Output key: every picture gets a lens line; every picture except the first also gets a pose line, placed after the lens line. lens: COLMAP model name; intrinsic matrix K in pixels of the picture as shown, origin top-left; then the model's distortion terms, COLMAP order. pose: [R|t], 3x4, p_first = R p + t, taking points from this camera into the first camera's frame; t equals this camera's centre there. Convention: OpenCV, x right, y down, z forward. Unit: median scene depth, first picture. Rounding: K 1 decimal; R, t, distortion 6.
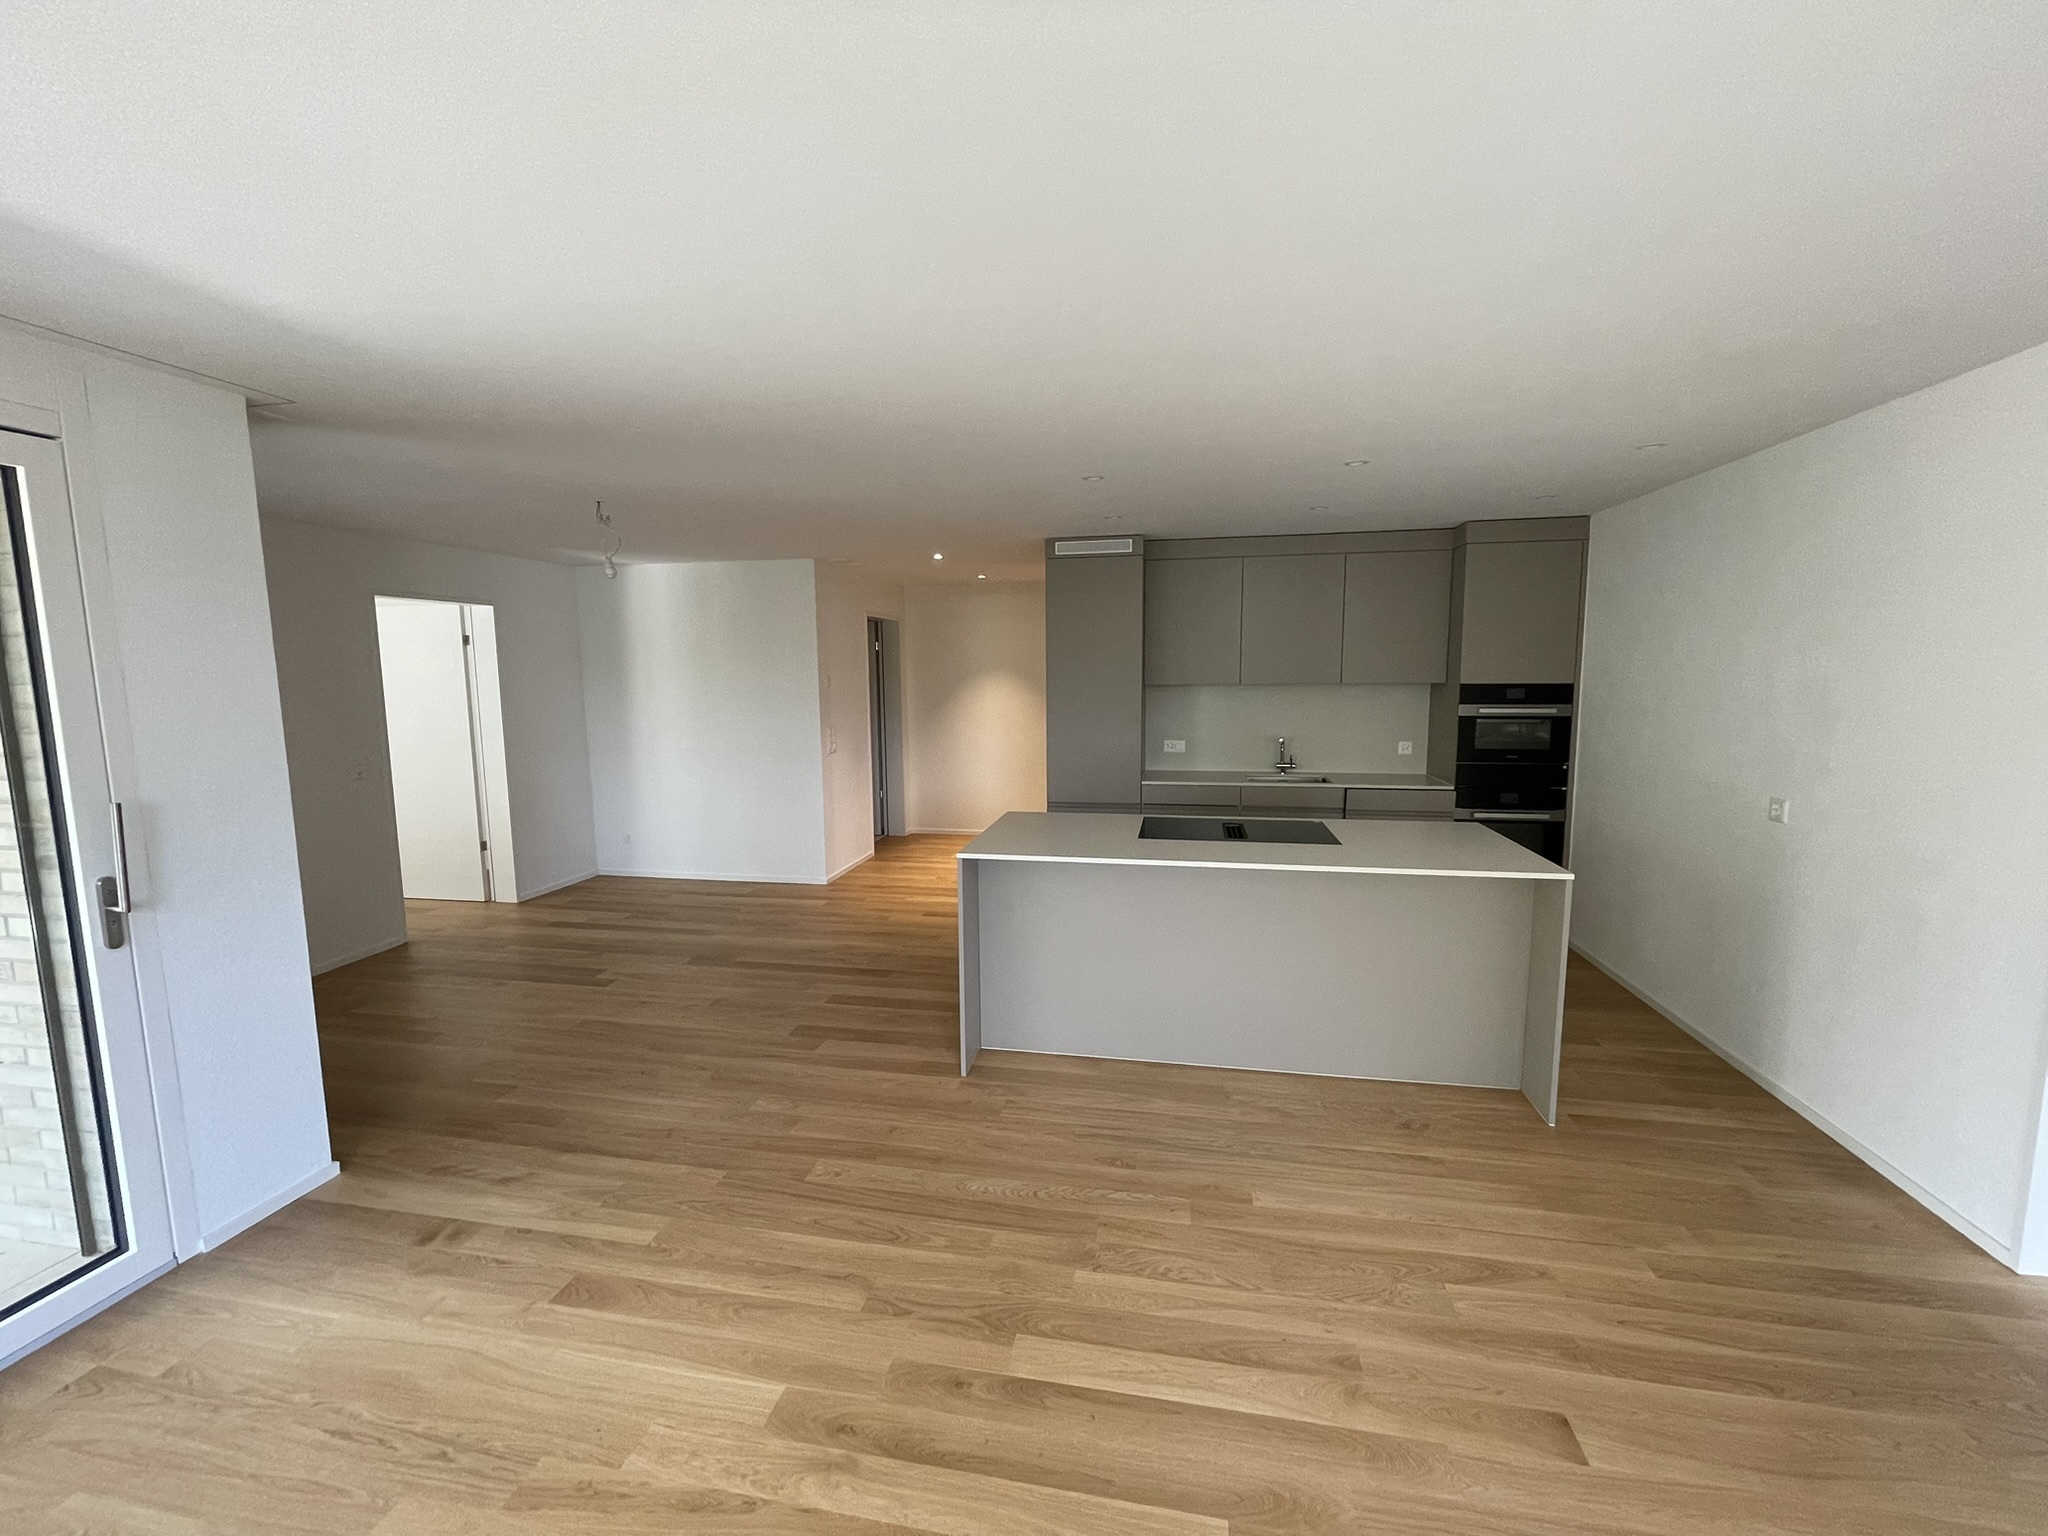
lens RADIAL K [[824.8, 0, 1024.0], [0, 824.8, 768.0], [0, 0, 1]] dist [-0.001619, 0.000074]
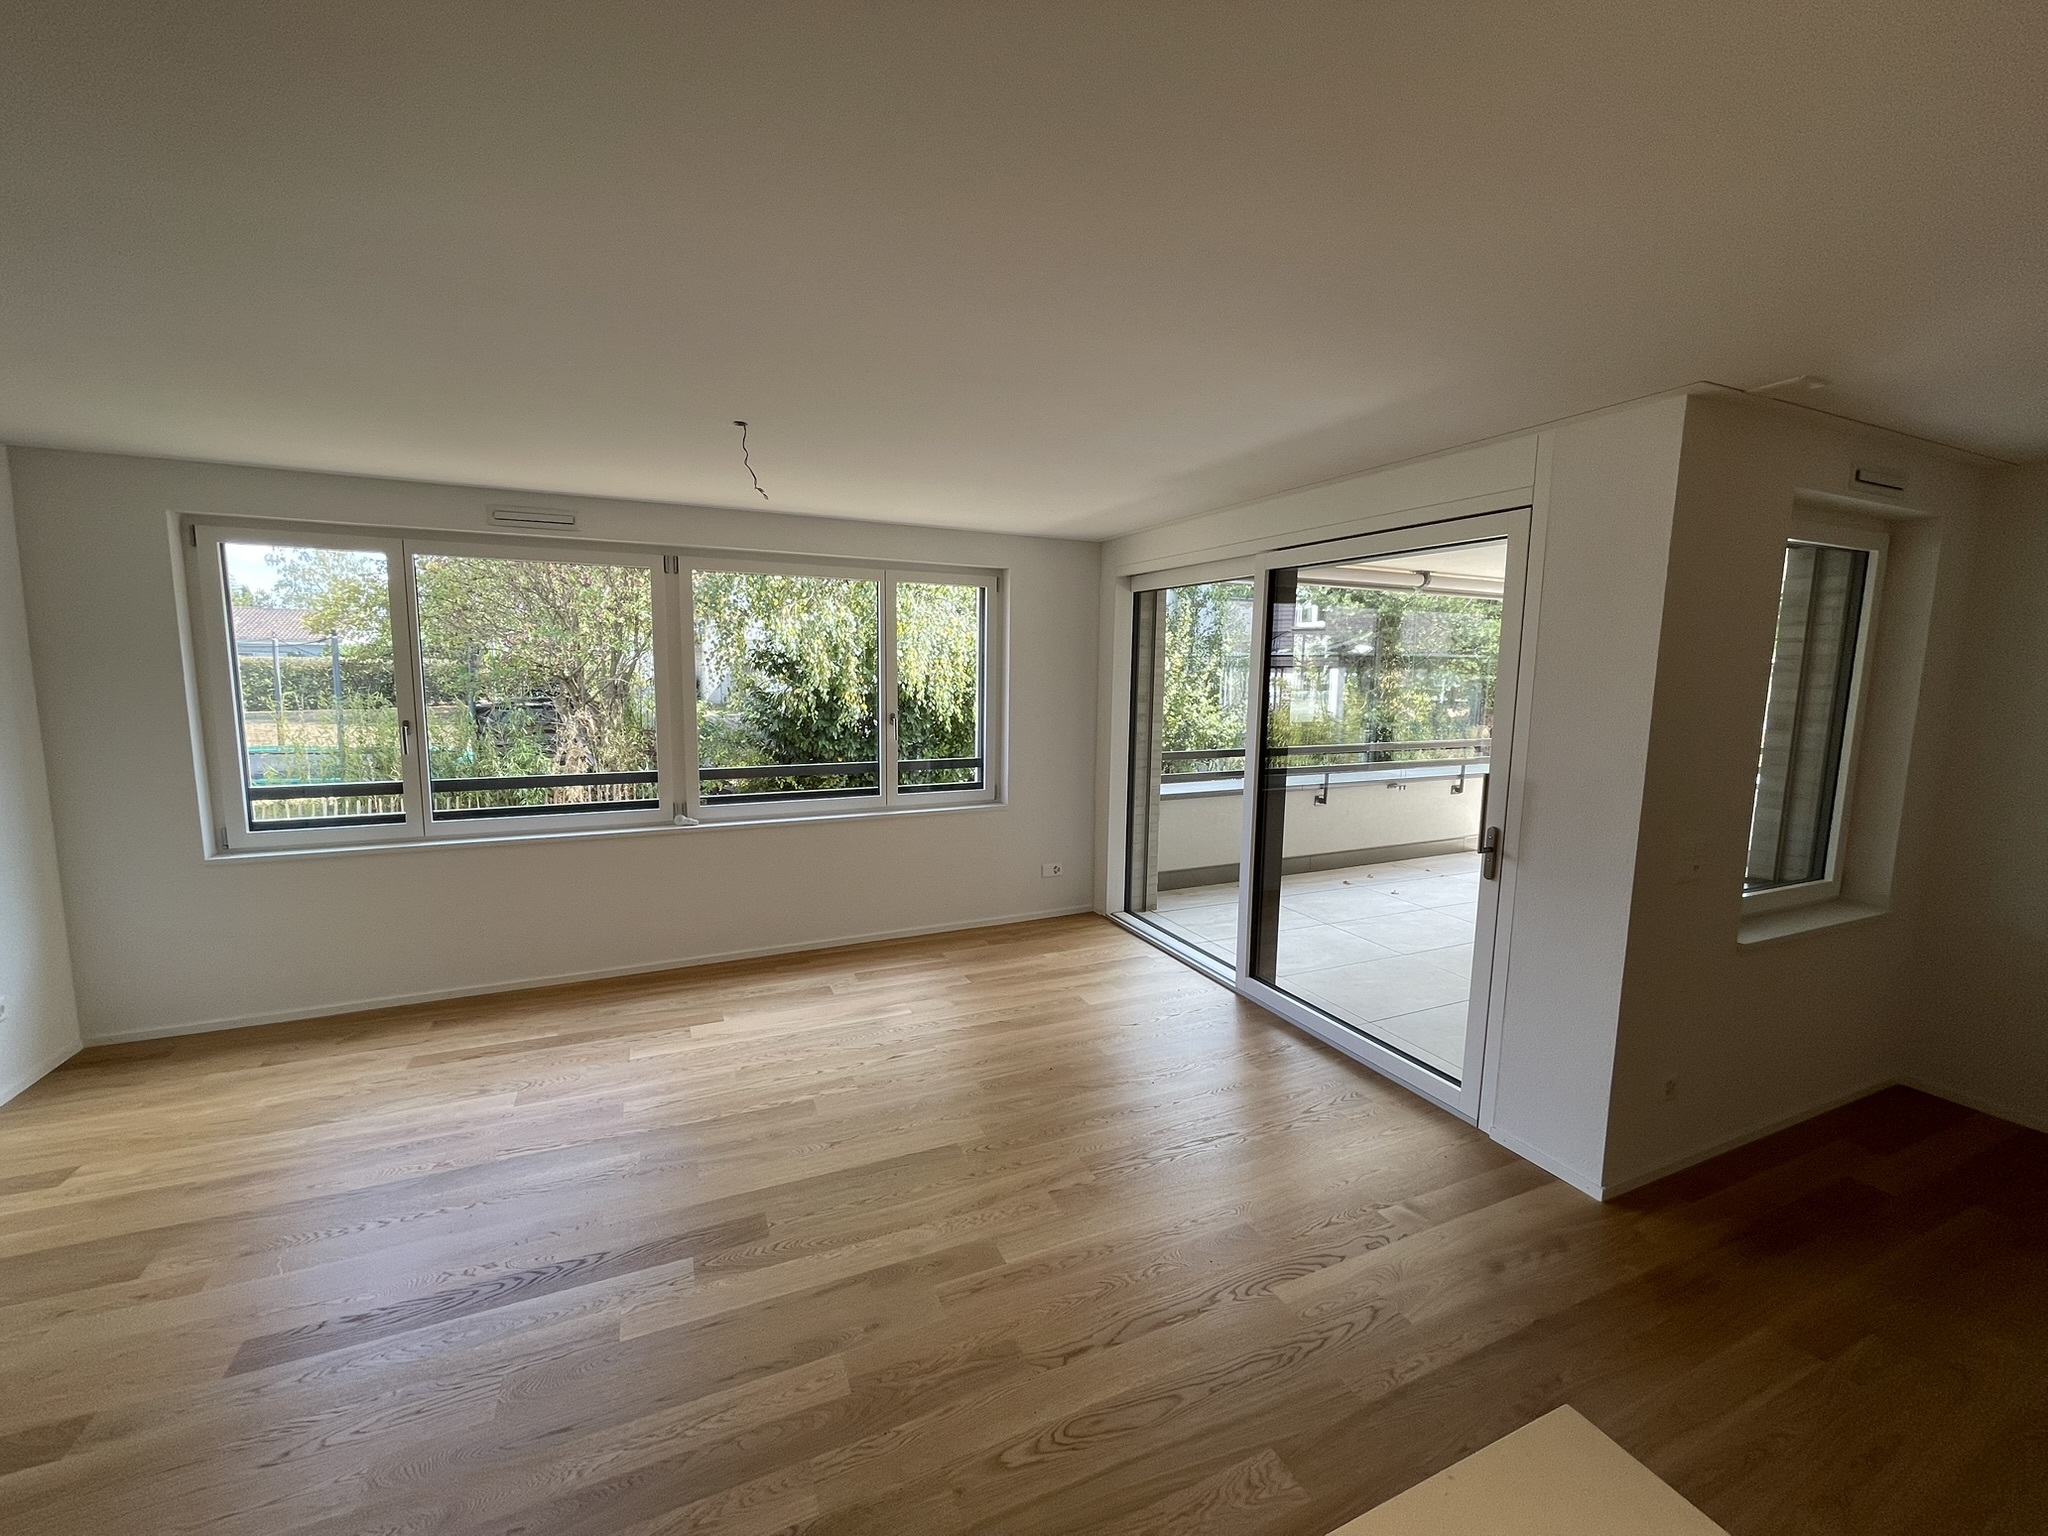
lens RADIAL K [[824.8, 0, 1024.0], [0, 824.8, 768.0], [0, 0, 1]] dist [-0.001619, 0.000074]
pose [[-0.820078, 0.075183, -0.567291, 0.269612], [-0.069789, 0.970793, 0.229546, -0.201547], [0.567980, 0.227836, -0.790879, 1.484837]]
